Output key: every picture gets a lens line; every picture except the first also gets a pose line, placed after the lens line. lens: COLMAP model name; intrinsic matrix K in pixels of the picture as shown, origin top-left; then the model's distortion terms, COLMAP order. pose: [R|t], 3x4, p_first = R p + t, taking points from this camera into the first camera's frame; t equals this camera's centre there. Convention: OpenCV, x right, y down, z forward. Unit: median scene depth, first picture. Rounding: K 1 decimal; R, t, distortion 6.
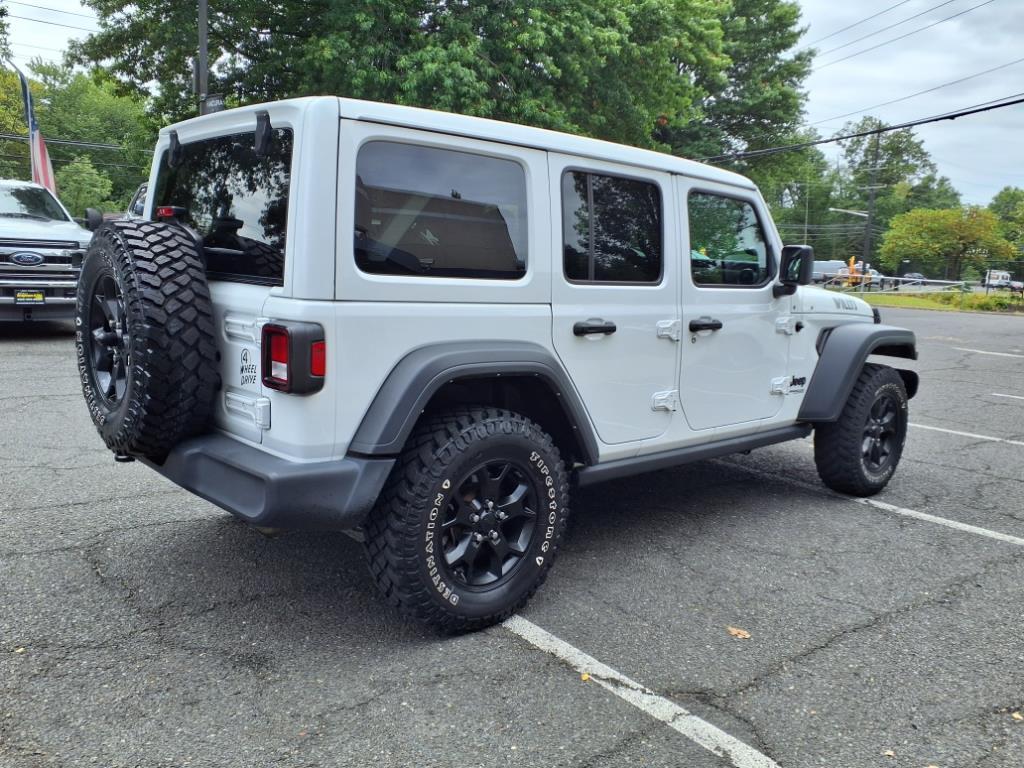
lens RADIAL K [[809.4, 0, 526.5], [0, 809.4, 380.6], [0, 0, 1]] dist [0.011583, 0.001100]
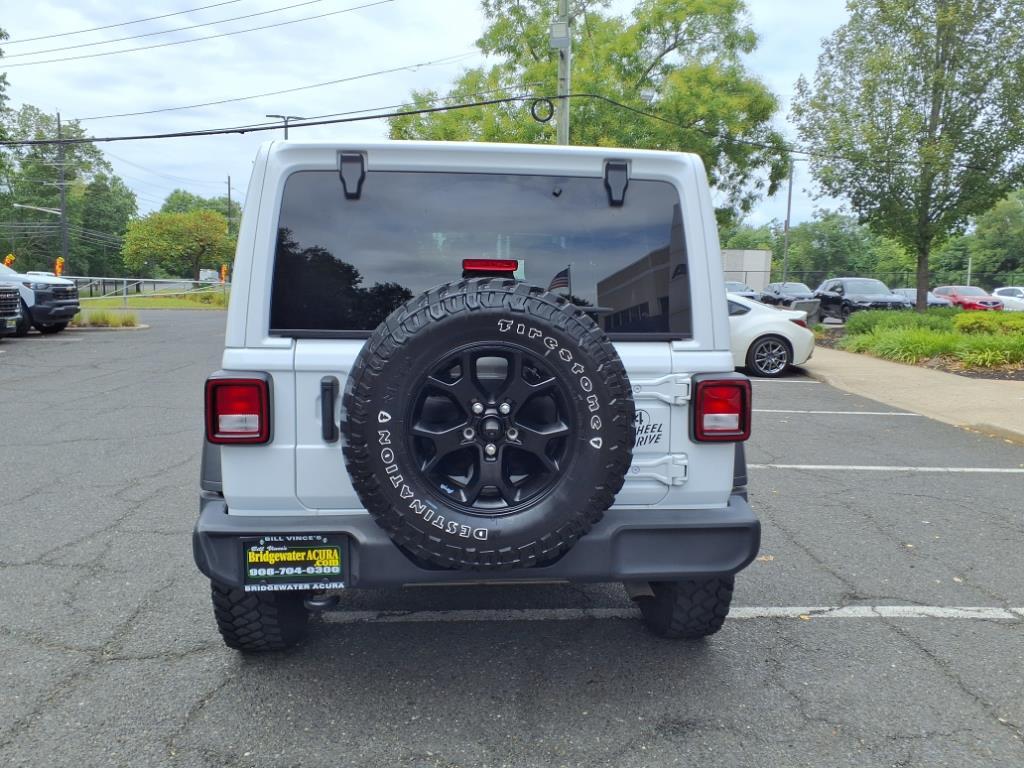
lens RADIAL K [[809.4, 0, 526.5], [0, 809.4, 380.6], [0, 0, 1]] dist [0.011583, 0.001100]
pose [[0.613488, -0.133206, 0.778388, -1.068192], [0.132818, 0.989035, 0.064574, -0.139513], [-0.778454, 0.063769, 0.624454, 0.472777]]
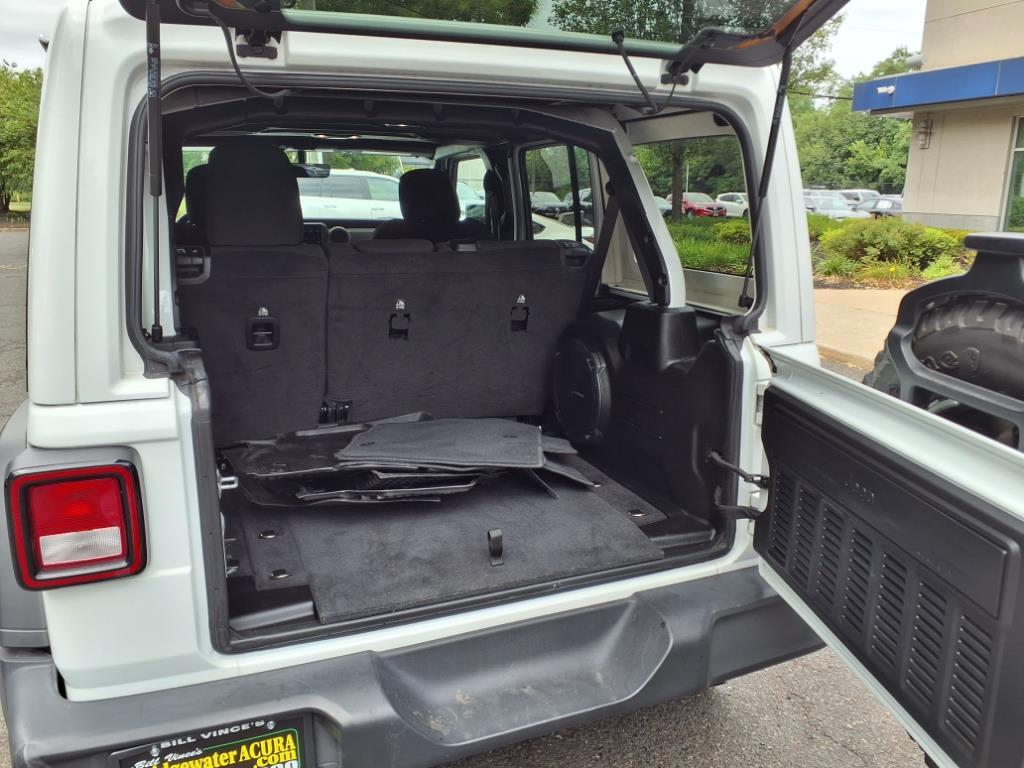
lens RADIAL K [[816.5, 0, 512.0], [0, 816.5, 384.0], [0, 0, 1]] dist [-0.005011, -0.004960]
pose [[0.345132, -0.260583, 0.901654, -0.904253], [0.151000, 0.963586, 0.220683, -0.231543], [-0.926328, 0.059985, 0.371913, 0.837810]]
